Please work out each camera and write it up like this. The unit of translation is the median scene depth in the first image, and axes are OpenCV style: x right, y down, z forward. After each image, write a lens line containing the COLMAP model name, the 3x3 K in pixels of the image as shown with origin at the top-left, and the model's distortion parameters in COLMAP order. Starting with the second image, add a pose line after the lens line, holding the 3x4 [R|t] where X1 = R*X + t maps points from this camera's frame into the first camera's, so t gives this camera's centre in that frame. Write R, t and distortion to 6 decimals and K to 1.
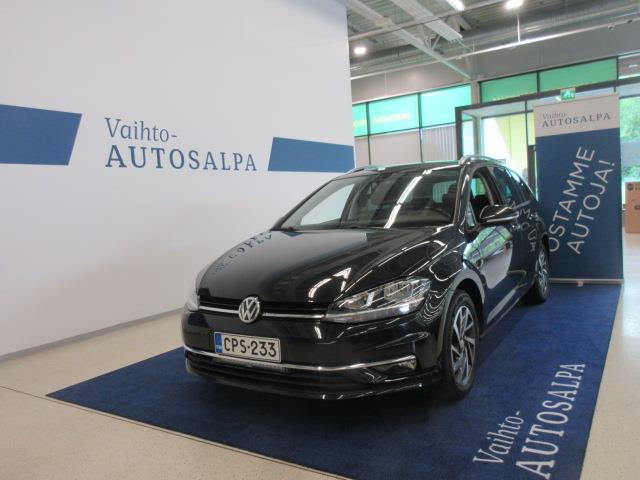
lens RADIAL K [[517.3, 0, 324.4], [0, 517.3, 241.0], [0, 0, 1]] dist [-0.007354, -0.007123]
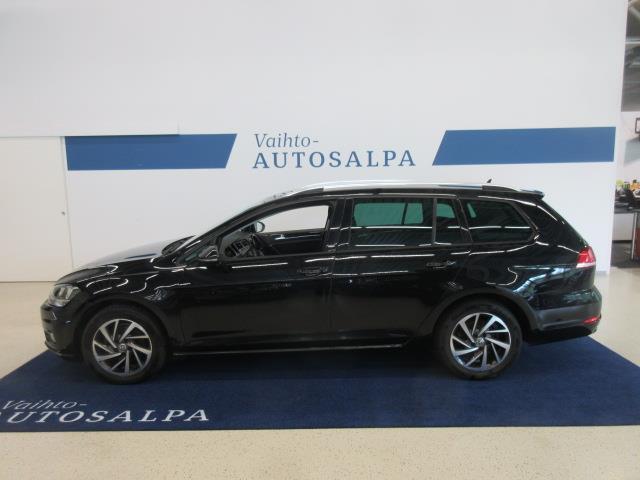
lens RADIAL K [[479.7, 0, 321.8], [0, 479.7, 240.6], [0, 0, 1]] dist [0.009616, 0.003159]
pose [[0.516929, 0.174948, -0.837960, 0.813144], [-0.081950, 0.984511, 0.154991, -0.160357], [0.852097, -0.011449, 0.523259, 0.429481]]
